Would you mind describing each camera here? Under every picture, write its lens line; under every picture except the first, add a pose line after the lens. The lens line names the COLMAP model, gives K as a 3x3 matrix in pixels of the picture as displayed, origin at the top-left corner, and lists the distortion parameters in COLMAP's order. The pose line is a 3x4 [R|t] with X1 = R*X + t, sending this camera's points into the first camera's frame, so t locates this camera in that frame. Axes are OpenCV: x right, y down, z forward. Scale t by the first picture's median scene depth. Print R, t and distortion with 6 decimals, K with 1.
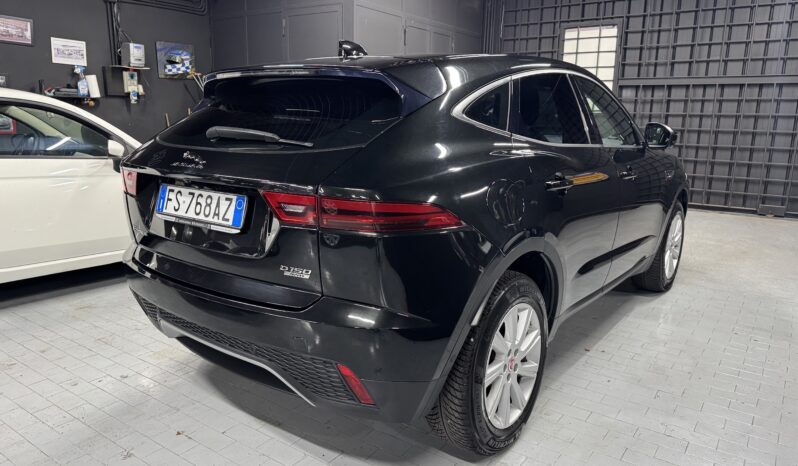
lens RADIAL K [[583.7, 0, 403.1], [0, 583.7, 231.1], [0, 0, 1]] dist [0.034074, -0.029162]
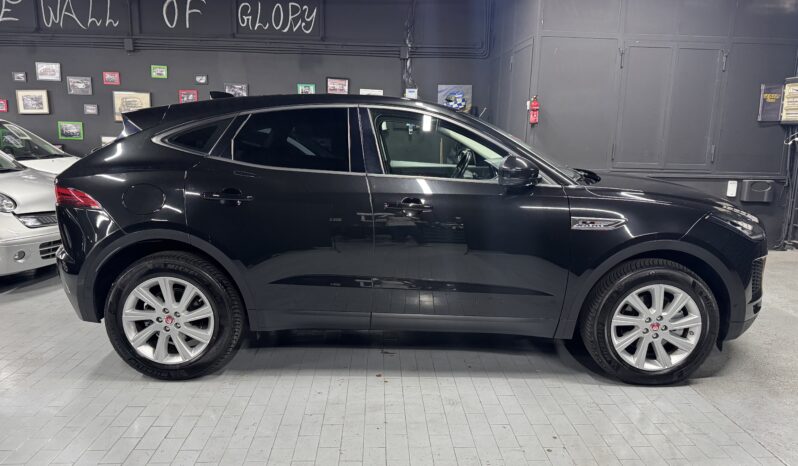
lens RADIAL K [[583.7, 0, 405.5], [0, 583.7, 238.4], [0, 0, 1]] dist [0.034074, -0.029162]
pose [[0.591711, 0.141012, -0.793722, 0.649069], [-0.167896, 0.984549, 0.049750, -0.052152], [0.788473, 0.103825, 0.606243, 0.234773]]
